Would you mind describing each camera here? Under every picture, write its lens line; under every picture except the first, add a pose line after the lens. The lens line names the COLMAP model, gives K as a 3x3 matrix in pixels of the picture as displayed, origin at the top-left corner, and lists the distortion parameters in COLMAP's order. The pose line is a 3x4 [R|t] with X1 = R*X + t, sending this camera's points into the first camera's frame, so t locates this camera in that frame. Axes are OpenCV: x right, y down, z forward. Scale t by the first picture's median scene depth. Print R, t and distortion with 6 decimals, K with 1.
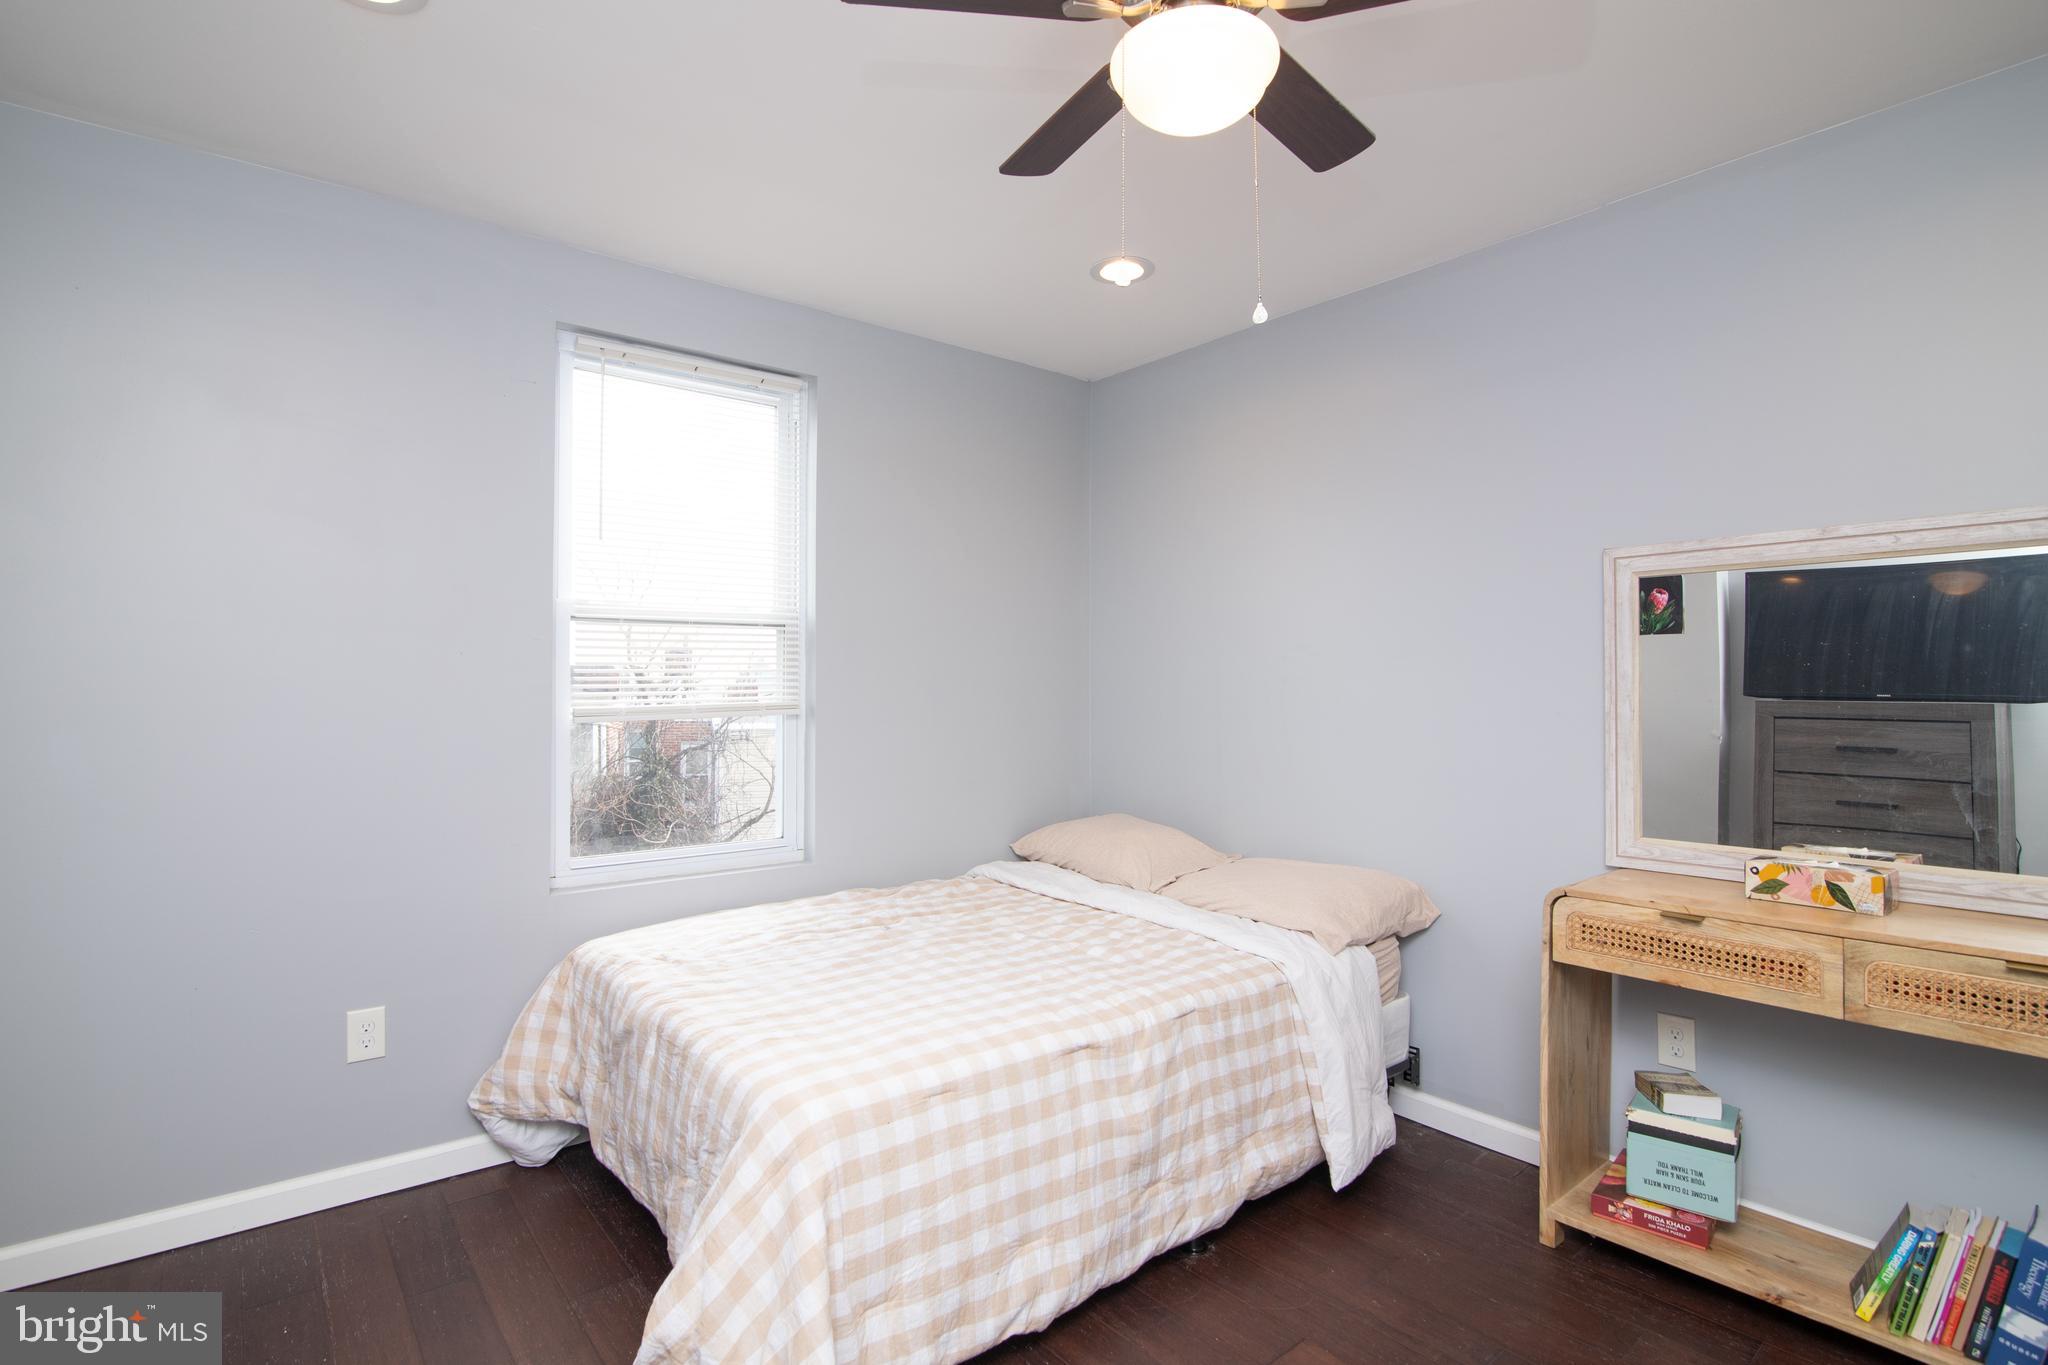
lens RADIAL K [[969.4, 0, 1024.0], [0, 969.4, 682.5], [0, 0, 1]] dist [-0.016852, 0.001211]
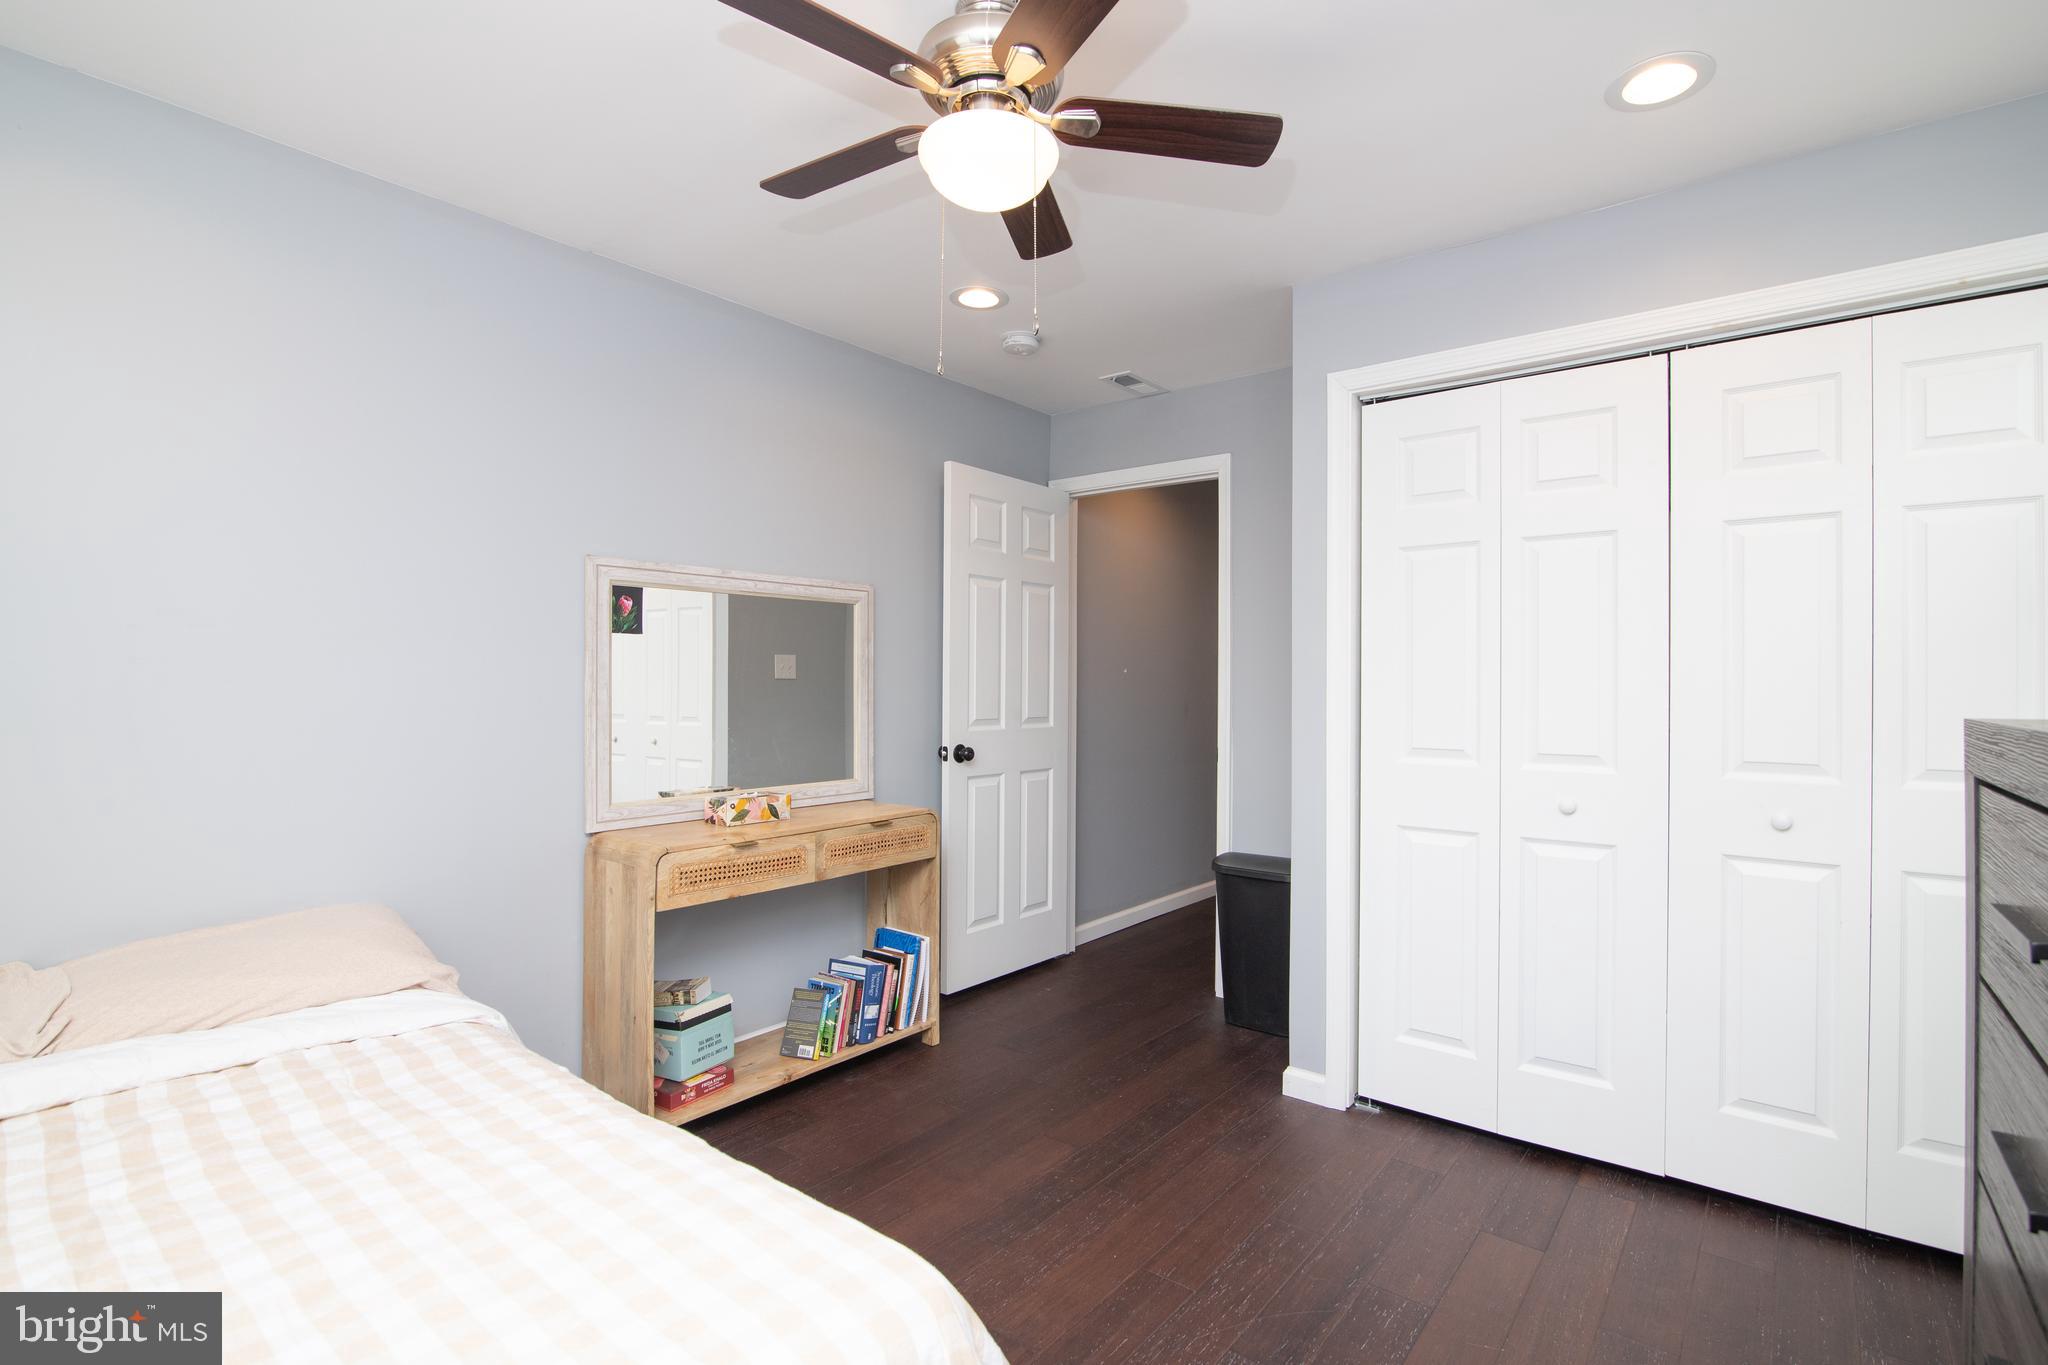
lens RADIAL K [[969.4, 0, 1024.0], [0, 969.4, 682.5], [0, 0, 1]] dist [-0.016852, 0.001211]
pose [[-0.201957, -0.000955, 0.979394, -0.764136], [-0.012482, 0.999921, -0.001599, 0.009030], [-0.979315, -0.012548, -0.201953, 0.903202]]
